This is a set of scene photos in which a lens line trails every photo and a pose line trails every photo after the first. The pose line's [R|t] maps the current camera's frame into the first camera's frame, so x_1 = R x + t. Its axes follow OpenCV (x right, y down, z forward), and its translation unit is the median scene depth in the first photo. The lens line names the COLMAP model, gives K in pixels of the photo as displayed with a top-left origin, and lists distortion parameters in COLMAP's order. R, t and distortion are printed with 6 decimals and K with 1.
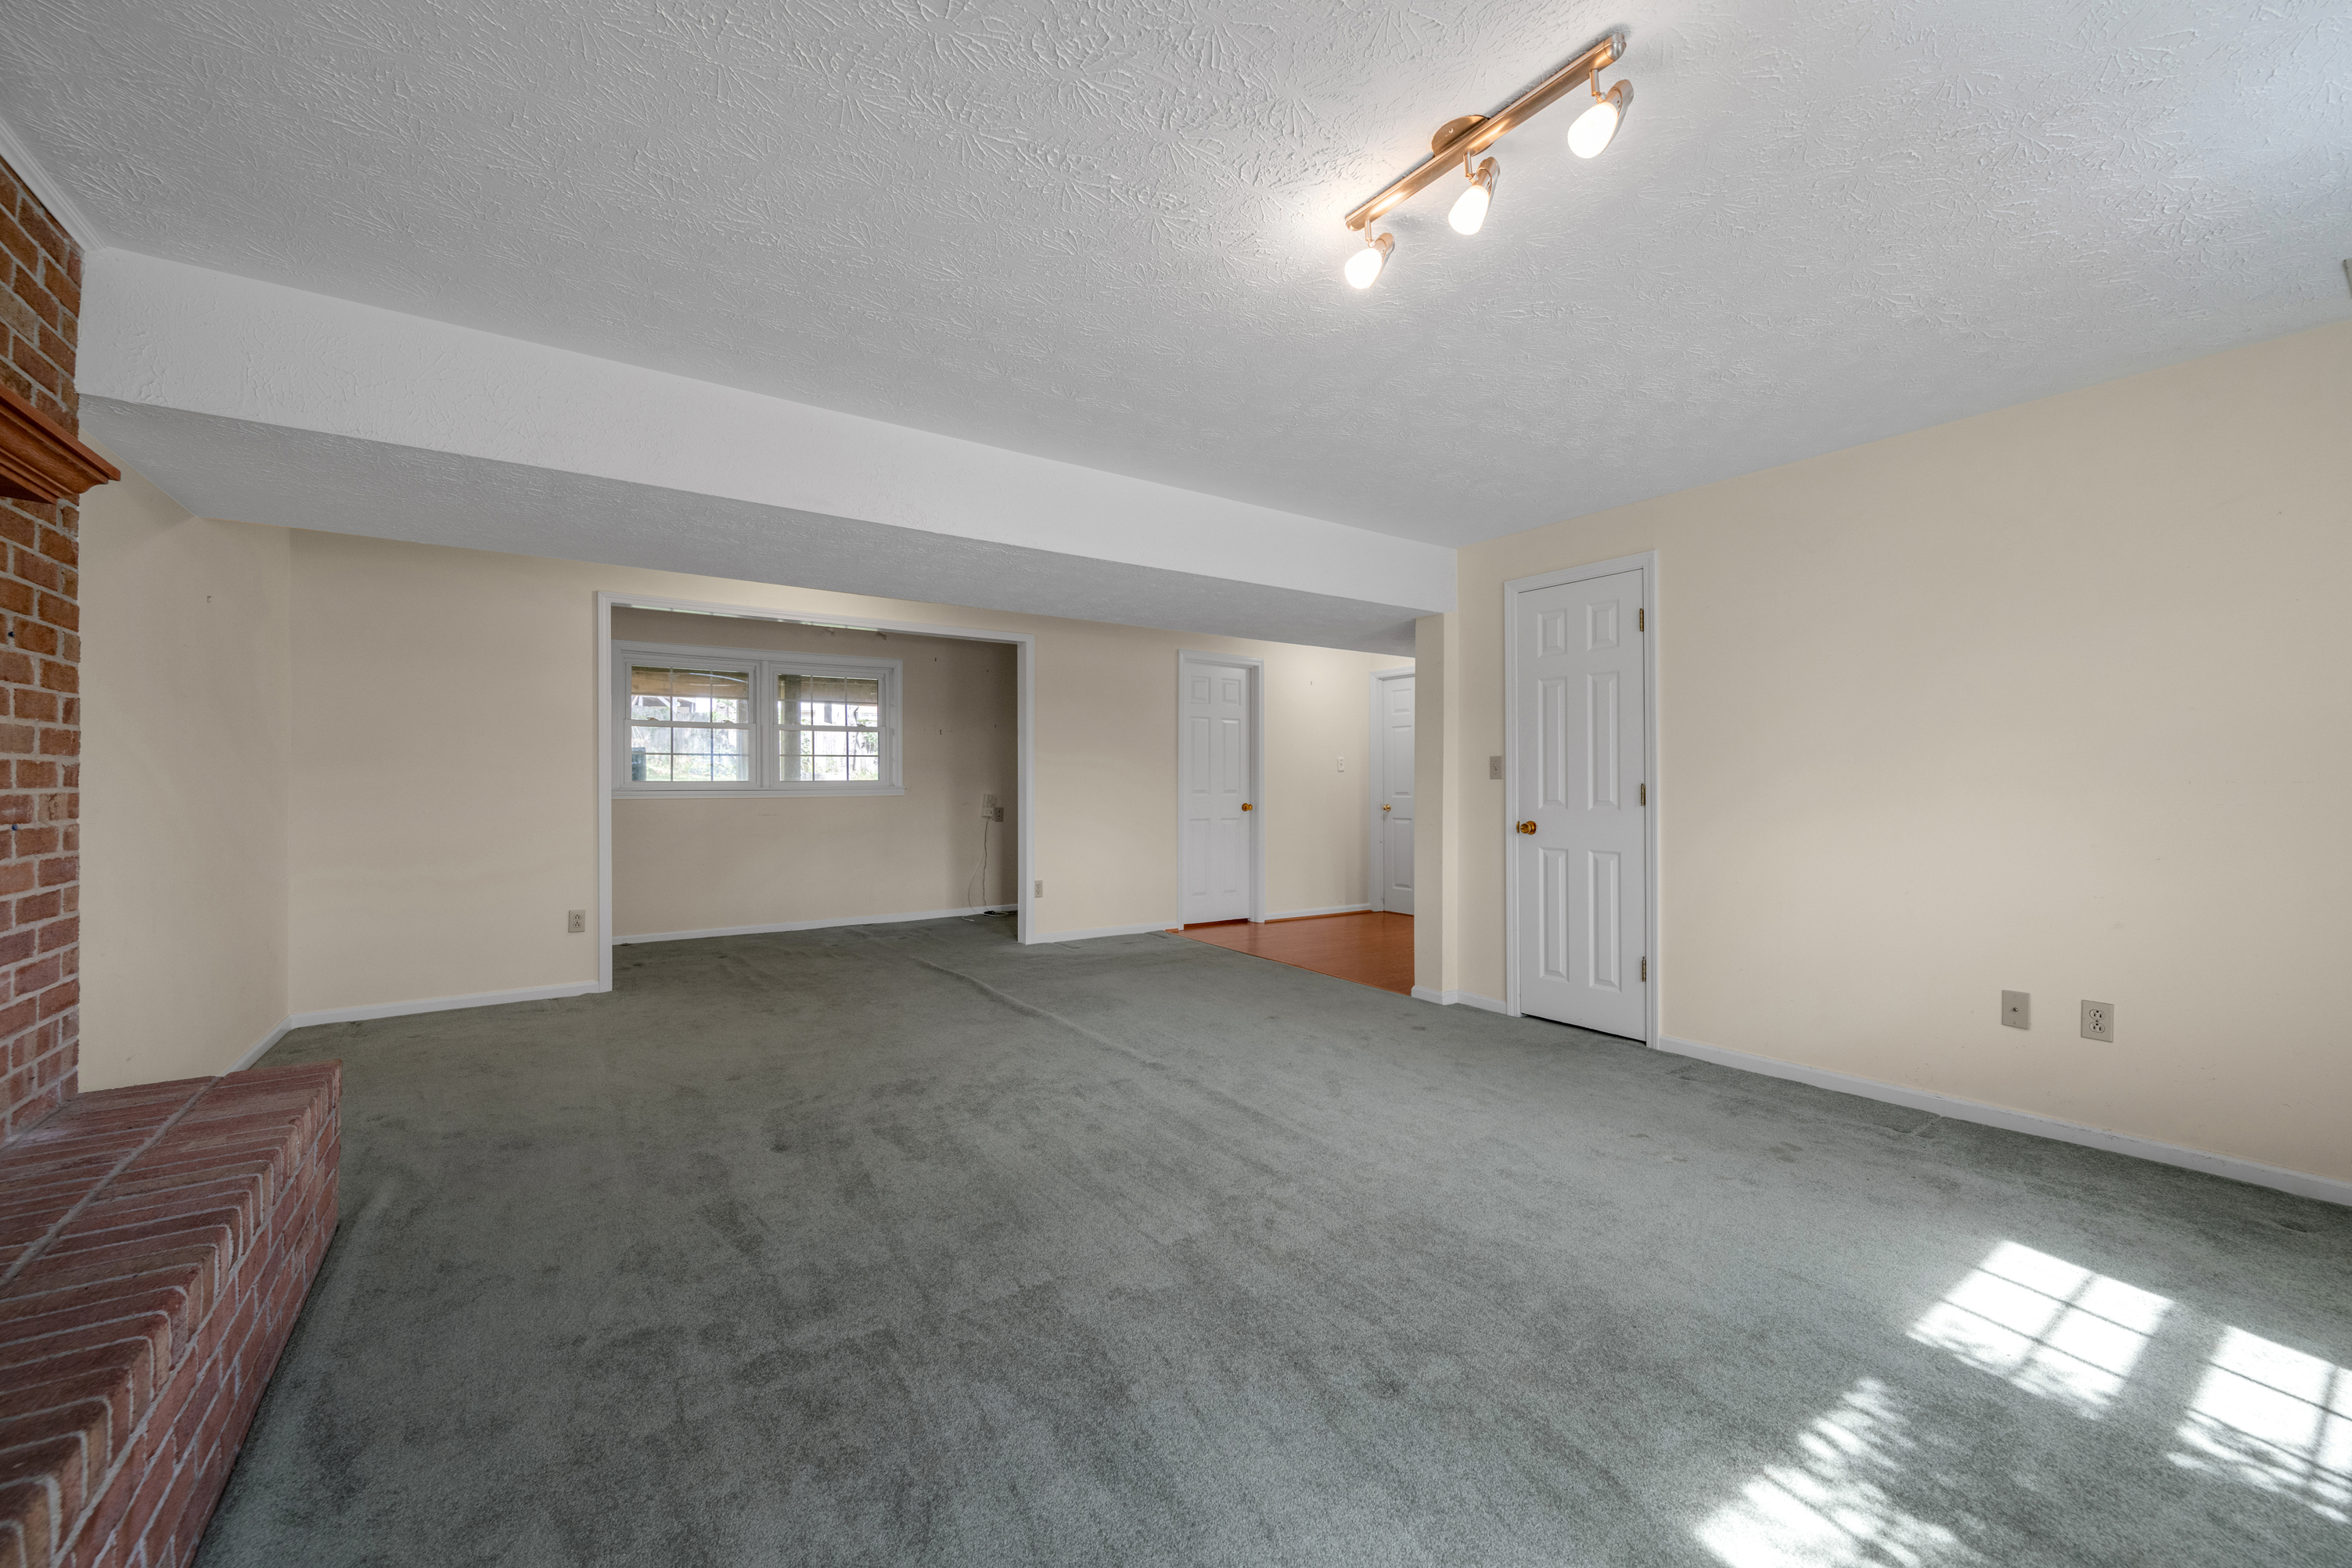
lens RADIAL K [[947.0, 0, 1176.0], [0, 947.0, 784.0], [0, 0, 1]] dist [0.018460, 0.000057]
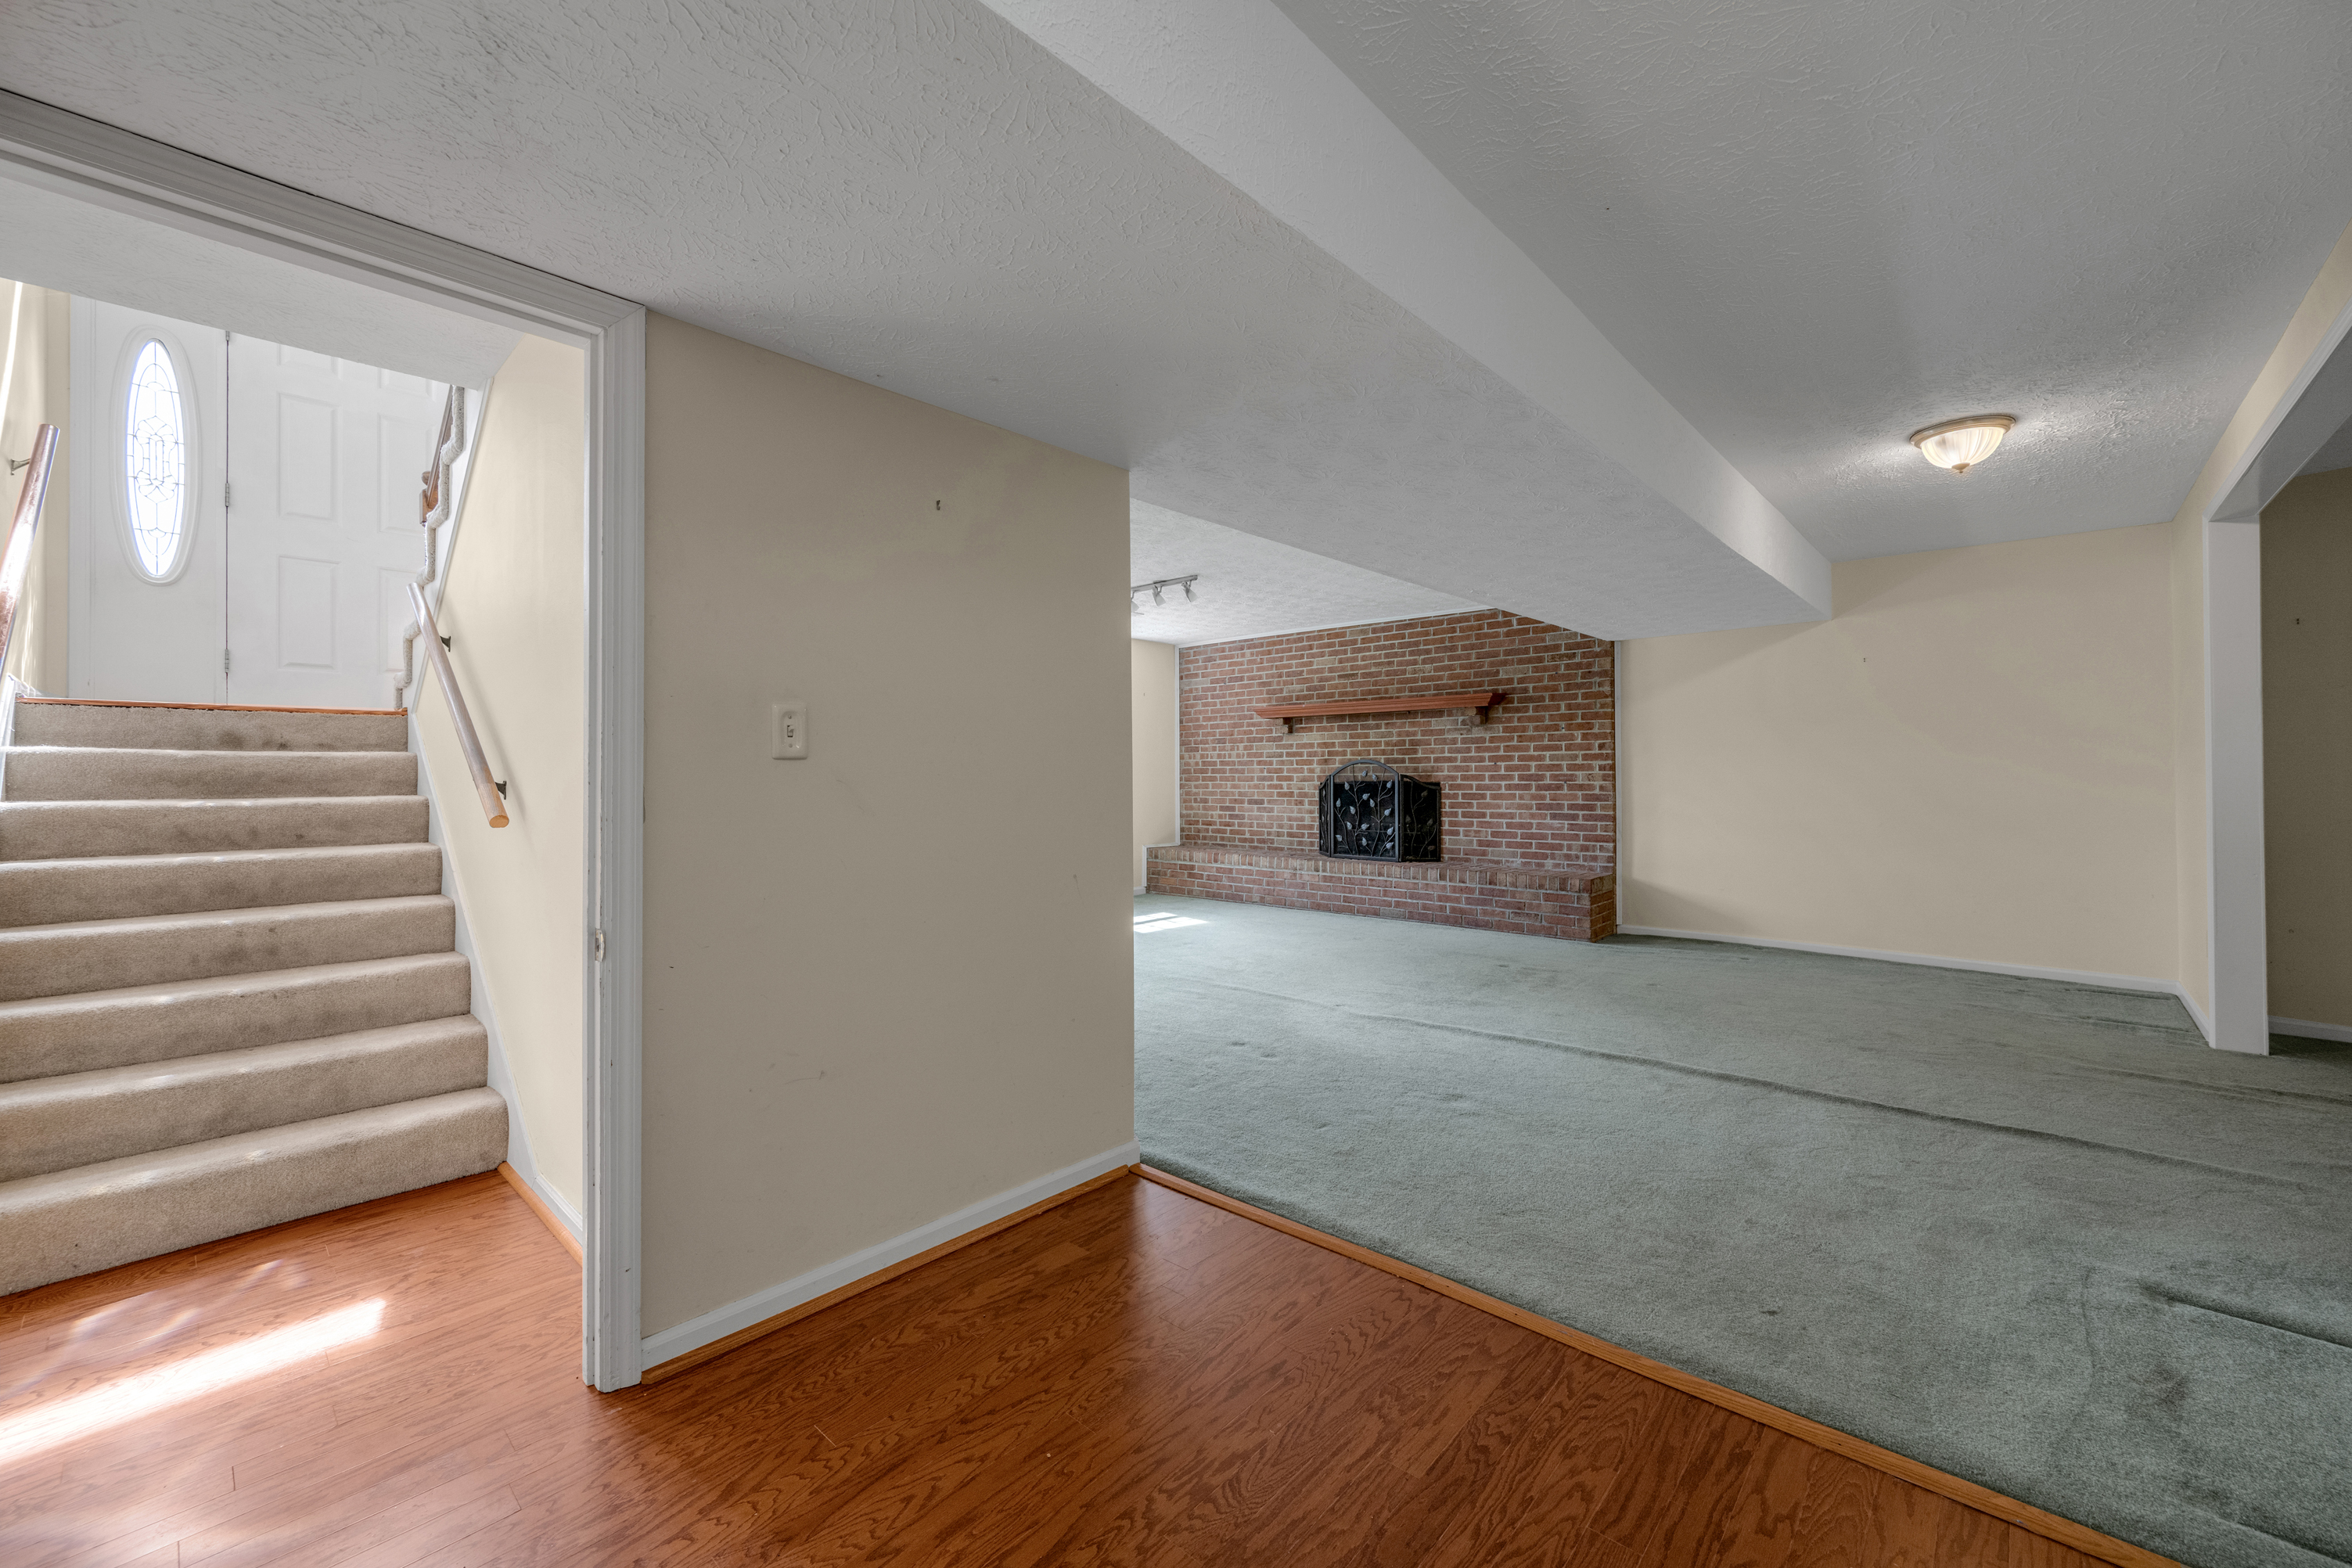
lens RADIAL K [[928.6, 0, 1181.4], [0, 928.6, 770.1], [0, 0, 1]] dist [0.000003, -0.000111]
pose [[-0.979577, 0.002917, -0.201050, 0.343999], [0.003397, 0.999992, -0.002040, 0.000607], [0.201043, -0.002681, -0.979579, 1.638690]]
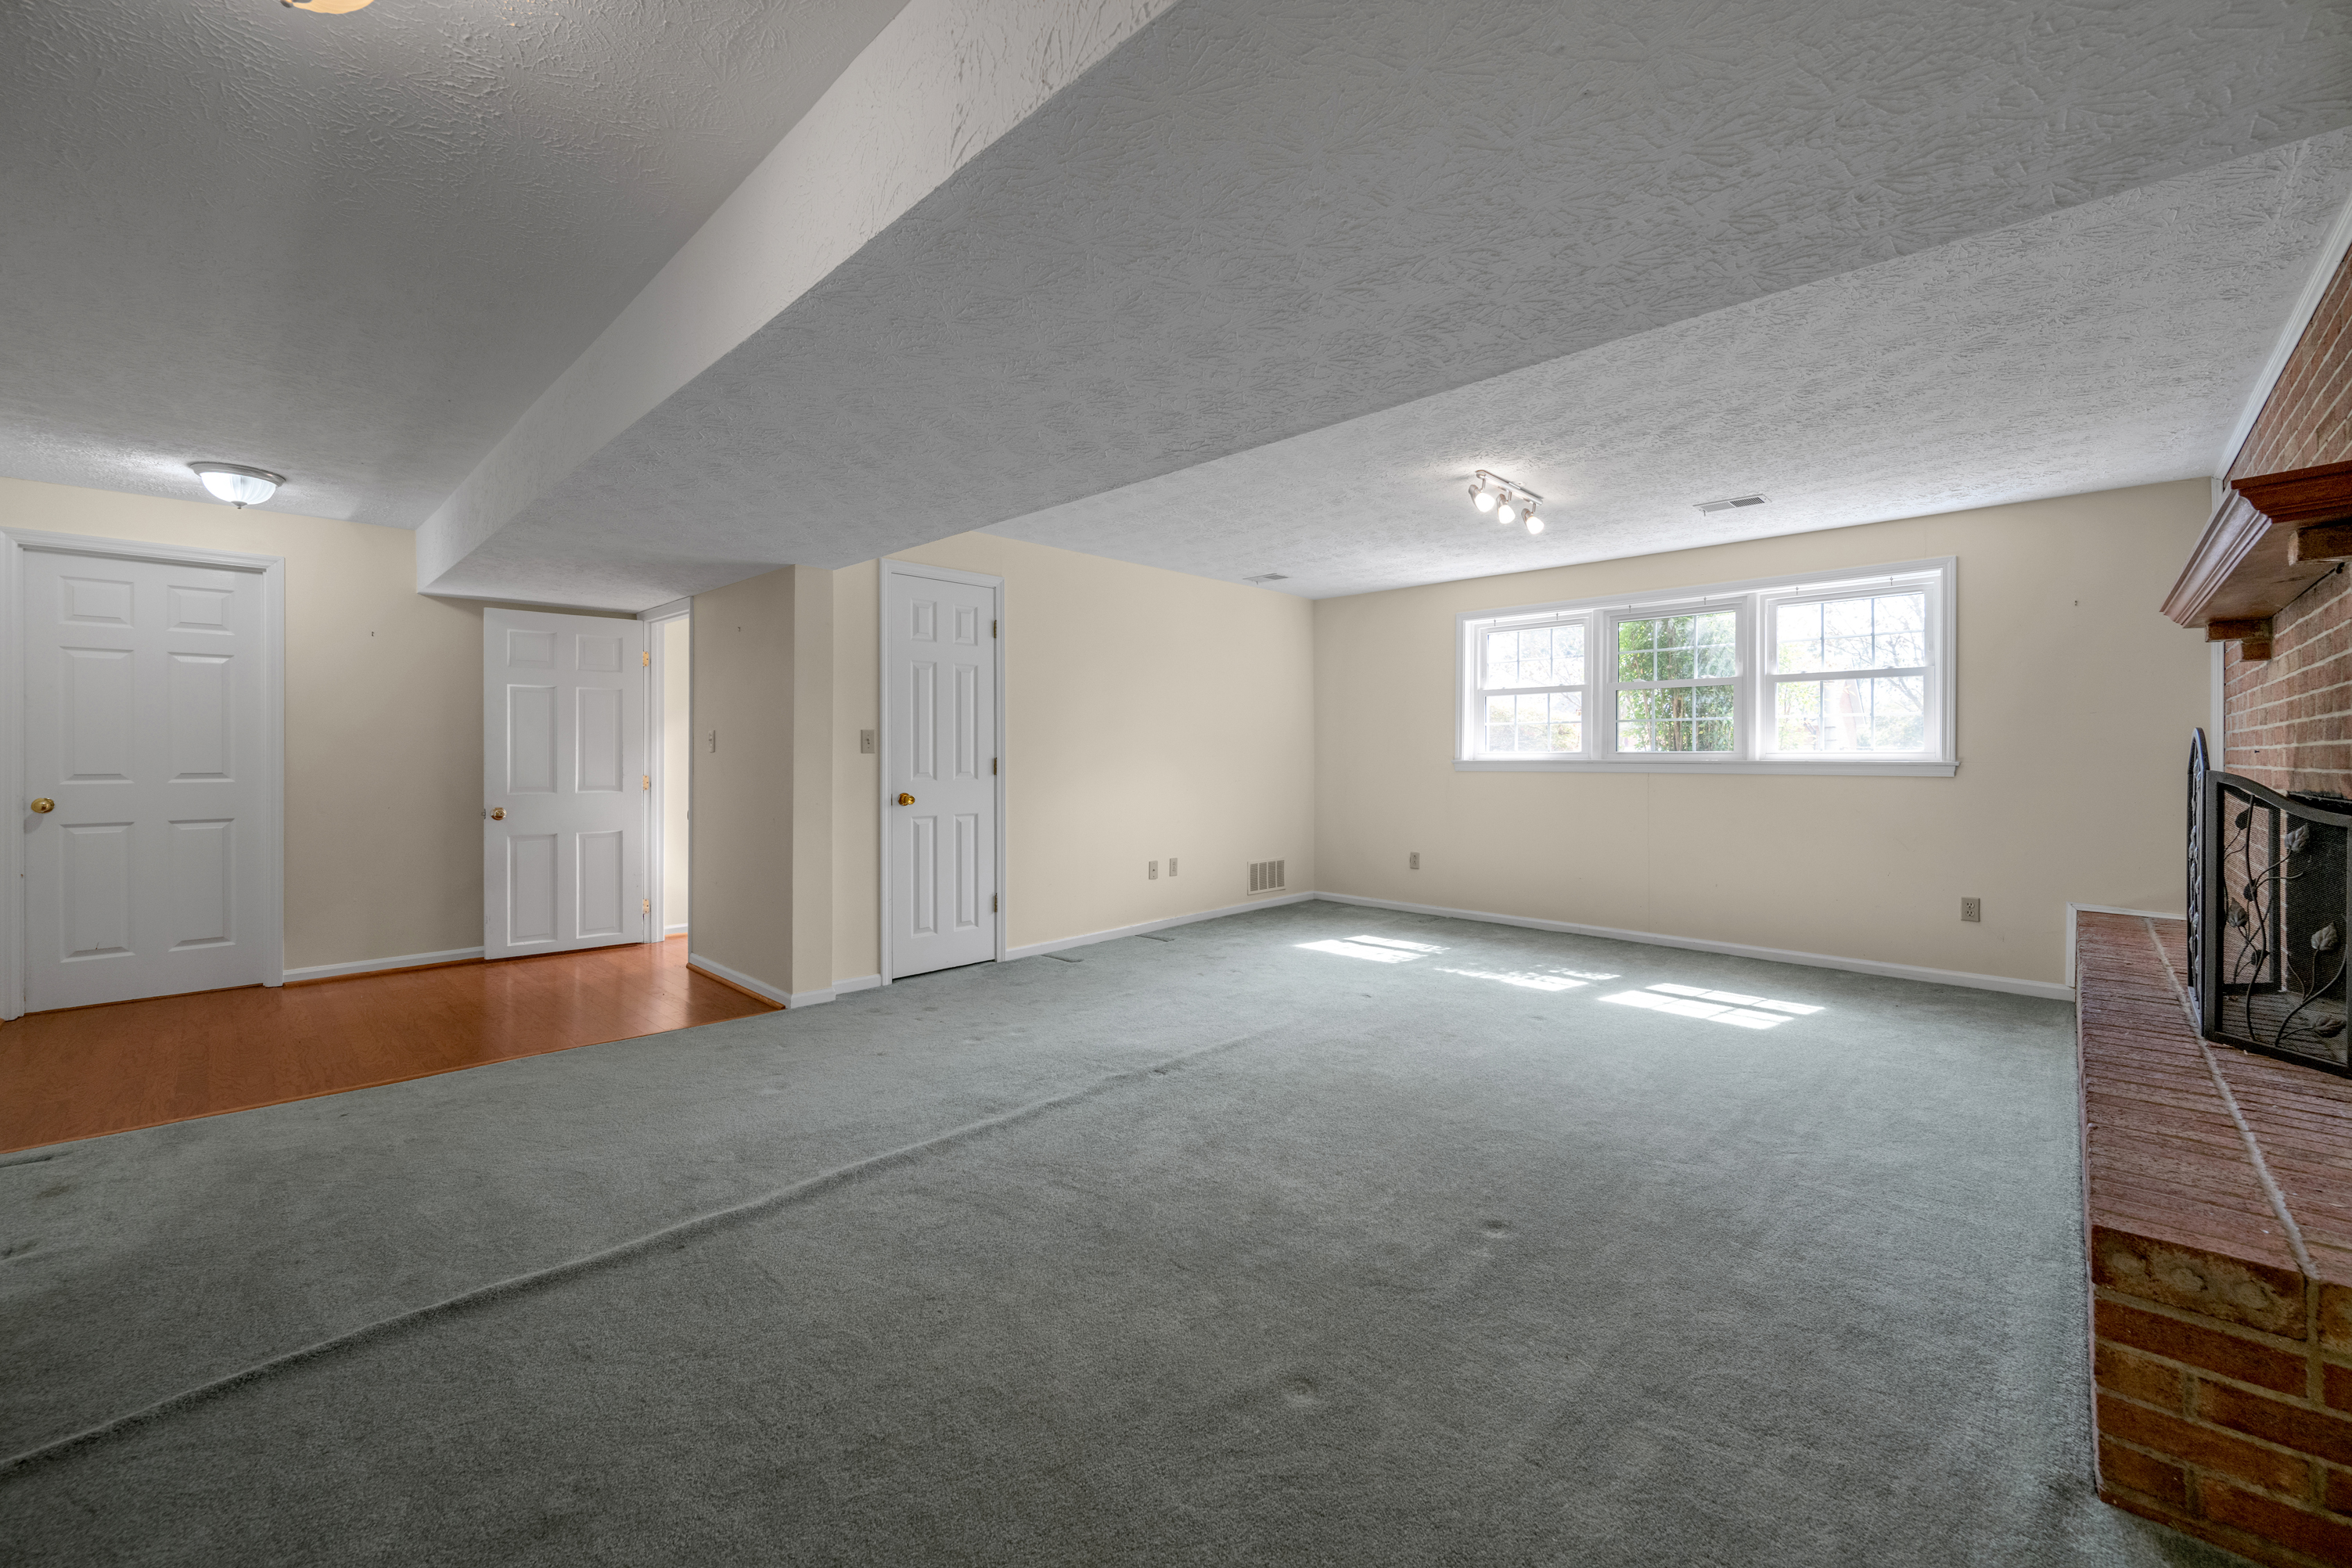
lens RADIAL K [[928.6, 0, 1181.4], [0, 928.6, 770.1], [0, 0, 1]] dist [0.000003, -0.000111]
pose [[-0.183367, -0.017160, 0.982895, -0.690204], [-0.000023, 0.999848, 0.017452, -0.004446], [-0.983045, 0.003177, -0.183340, 0.866015]]
